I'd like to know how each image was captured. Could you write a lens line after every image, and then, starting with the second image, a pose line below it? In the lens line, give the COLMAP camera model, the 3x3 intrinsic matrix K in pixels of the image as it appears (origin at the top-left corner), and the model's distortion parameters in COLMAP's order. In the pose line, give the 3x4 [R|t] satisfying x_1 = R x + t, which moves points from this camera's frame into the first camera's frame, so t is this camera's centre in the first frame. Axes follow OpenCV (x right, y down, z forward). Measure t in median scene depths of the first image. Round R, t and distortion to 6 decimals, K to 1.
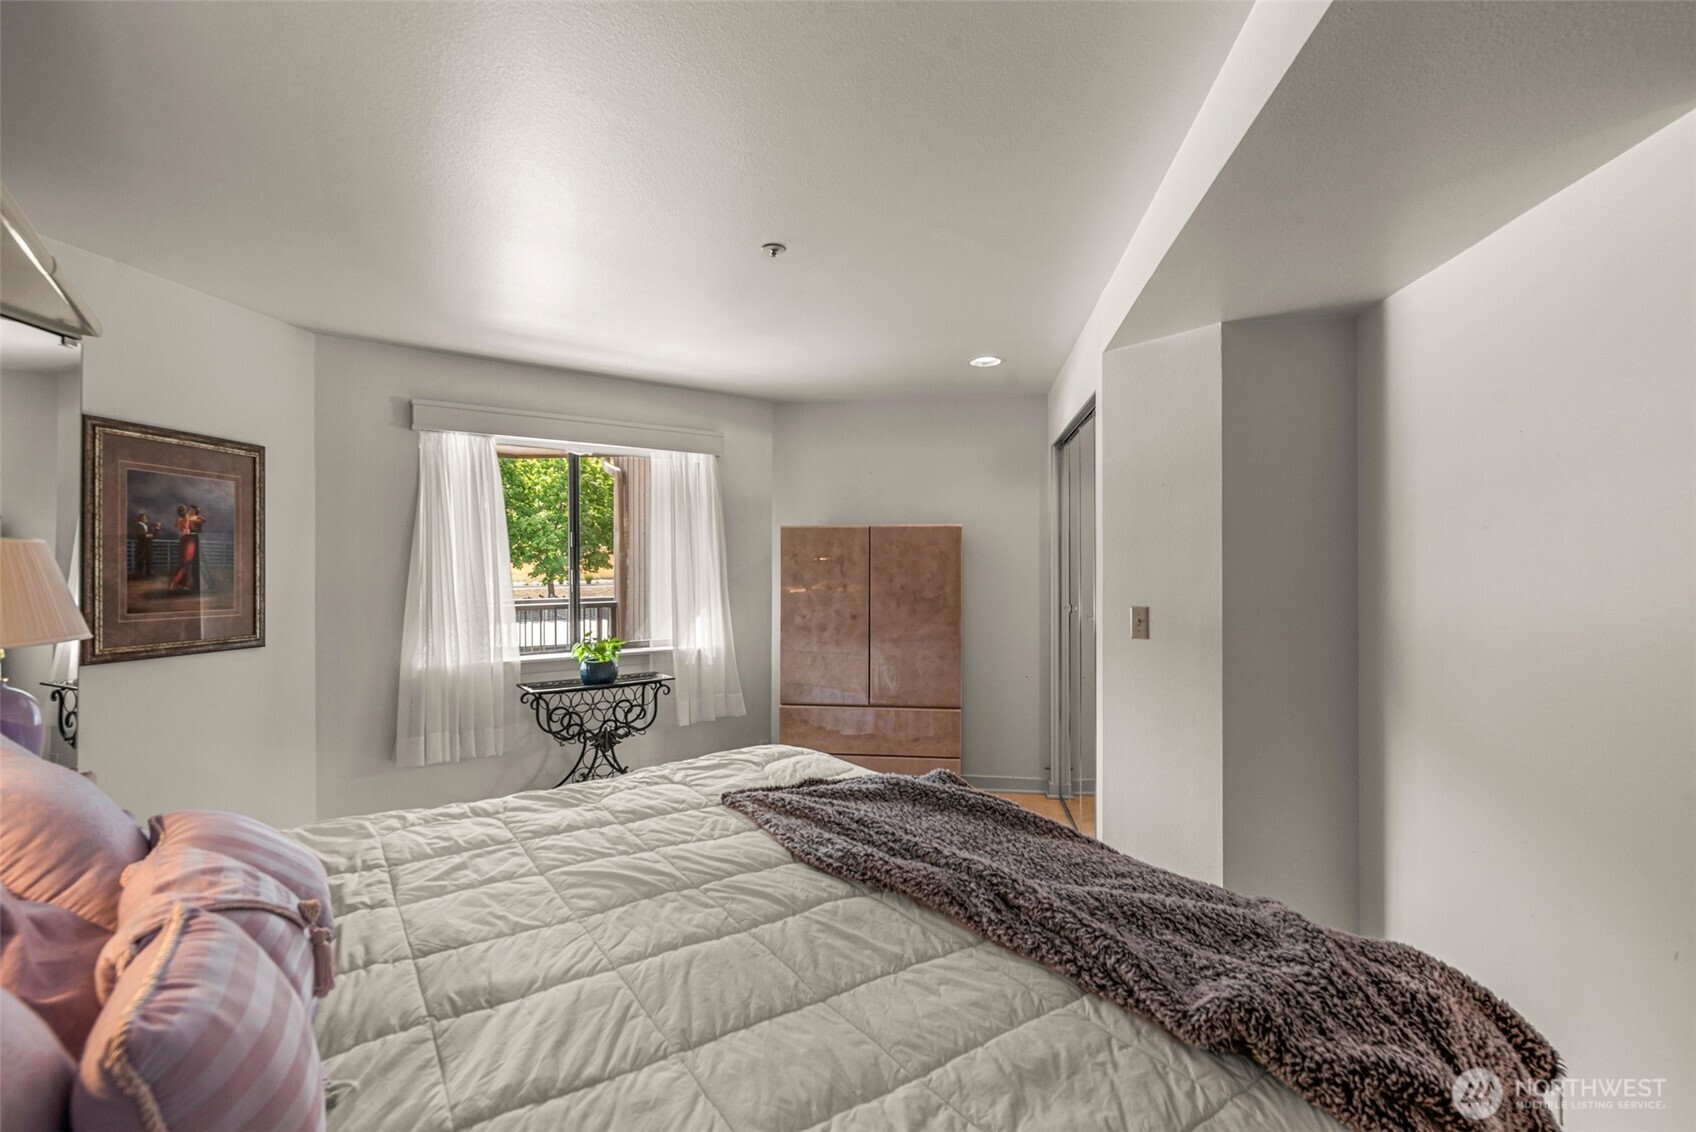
lens RADIAL K [[783.2, 0, 856.1], [0, 783.2, 563.7], [0, 0, 1]] dist [0.002538, 0.000252]
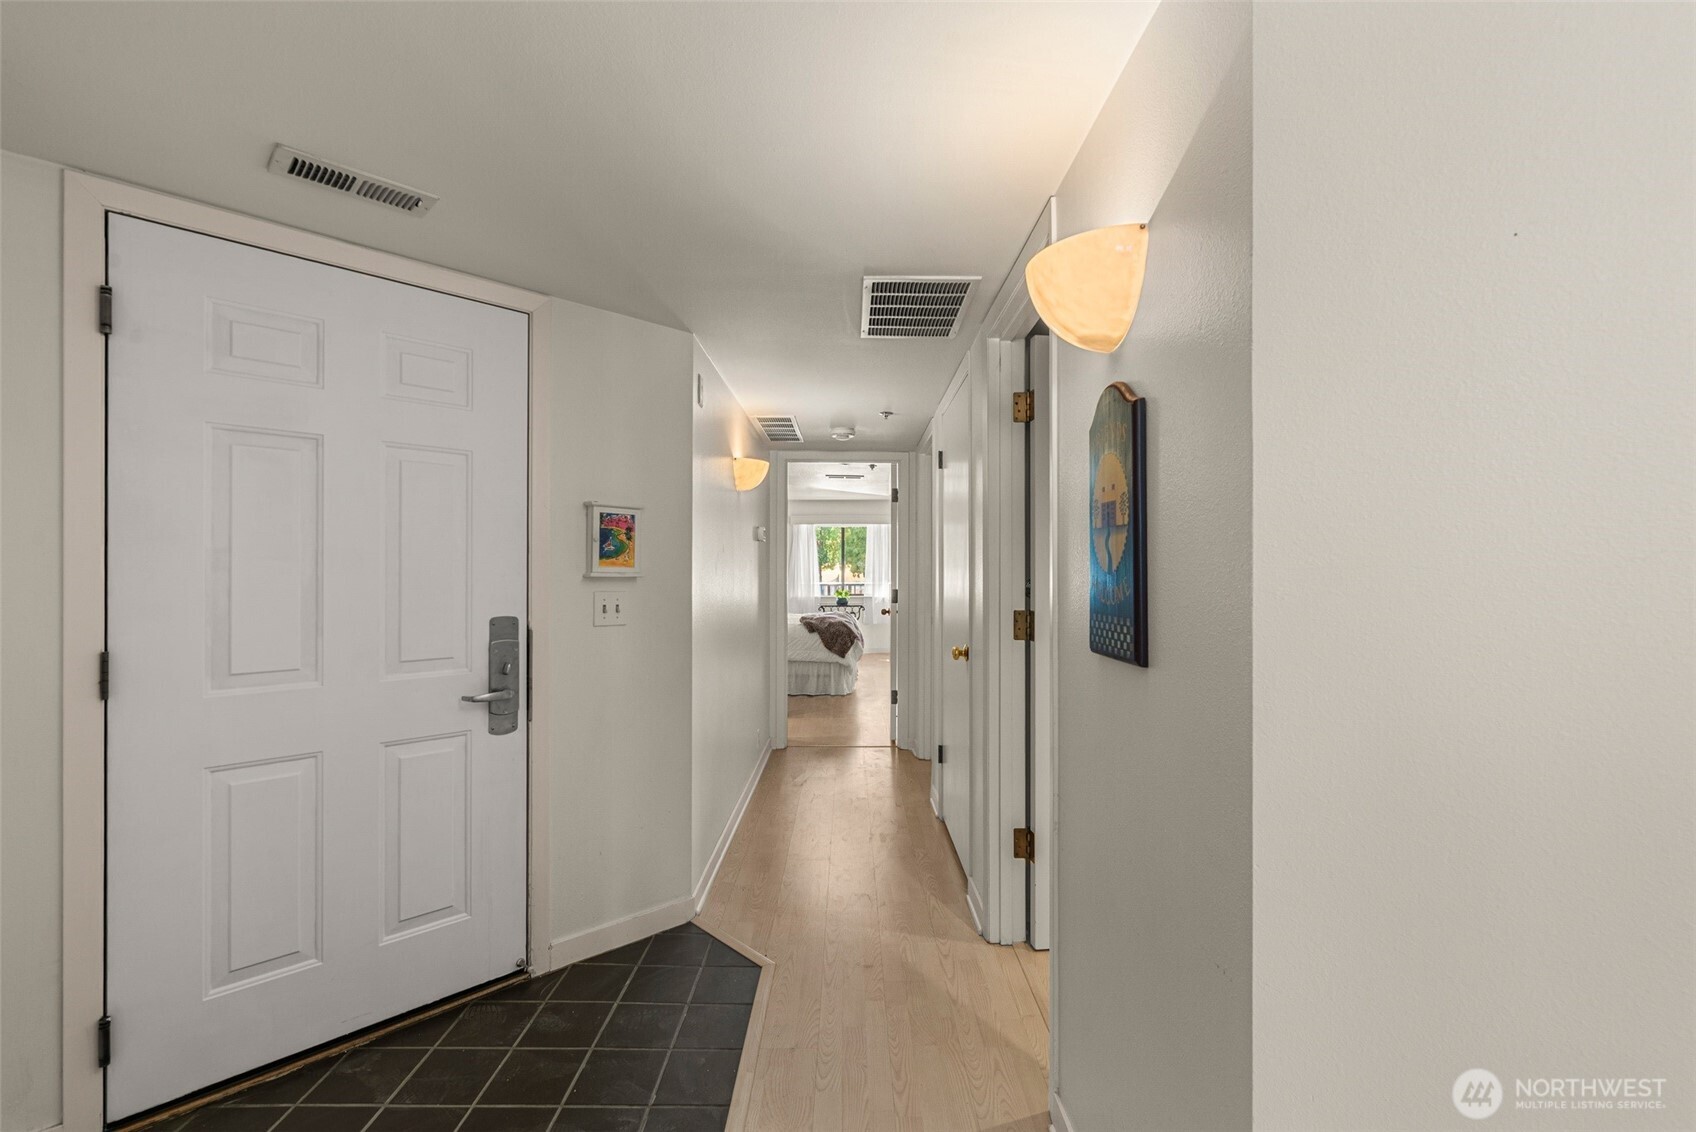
lens RADIAL K [[742.2, 0, 848.6], [0, 742.2, 571.3], [0, 0, 1]] dist [0.004293, -0.000433]
pose [[0.790102, -0.000075, -0.612975, 1.439973], [0.000358, 1.000000, 0.000339, 0.022047], [0.612975, -0.000488, 0.790102, -1.234785]]
